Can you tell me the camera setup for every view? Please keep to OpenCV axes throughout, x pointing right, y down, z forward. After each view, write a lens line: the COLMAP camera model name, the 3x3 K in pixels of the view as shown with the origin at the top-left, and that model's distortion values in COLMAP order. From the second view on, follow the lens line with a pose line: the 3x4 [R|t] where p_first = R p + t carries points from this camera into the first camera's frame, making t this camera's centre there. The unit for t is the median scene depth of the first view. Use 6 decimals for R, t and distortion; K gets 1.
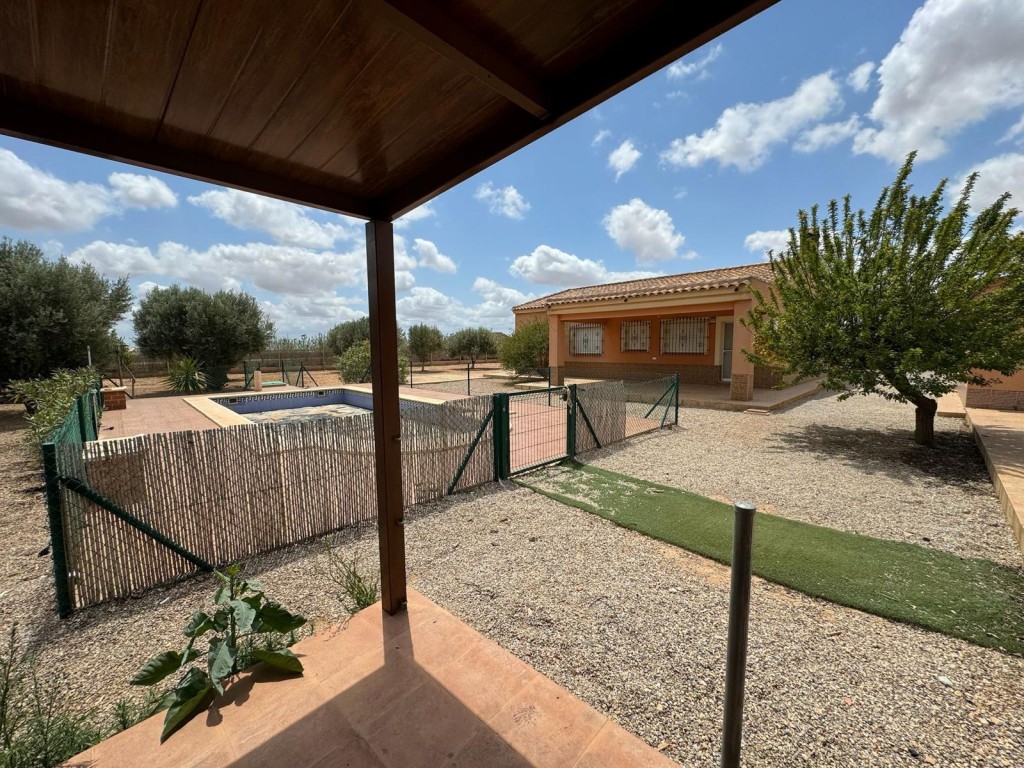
lens RADIAL K [[409.7, 0, 513.7], [0, 409.7, 390.7], [0, 0, 1]] dist [-0.000494, -0.000138]
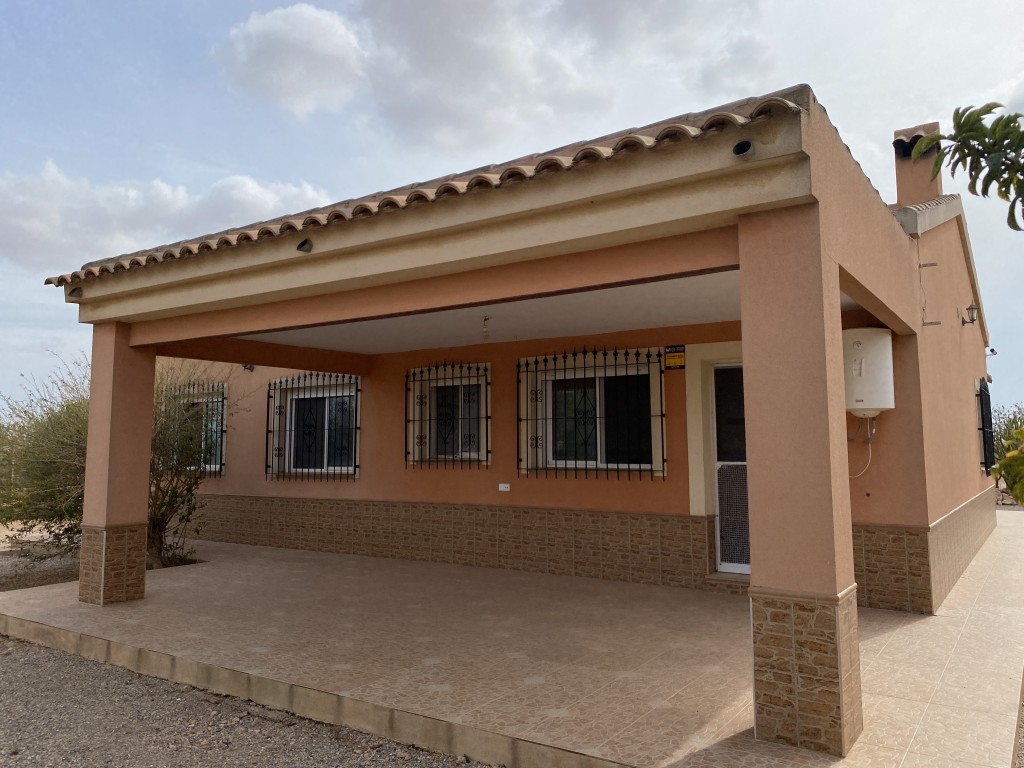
lens RADIAL K [[796.6, 0, 511.5], [0, 796.6, 381.8], [0, 0, 1]] dist [0.014166, -0.000282]
pose [[0.979405, 0.025001, 0.200353, 0.252172], [0.014893, 0.980656, -0.195174, -0.045162], [-0.201357, 0.194138, 0.960086, 0.471674]]
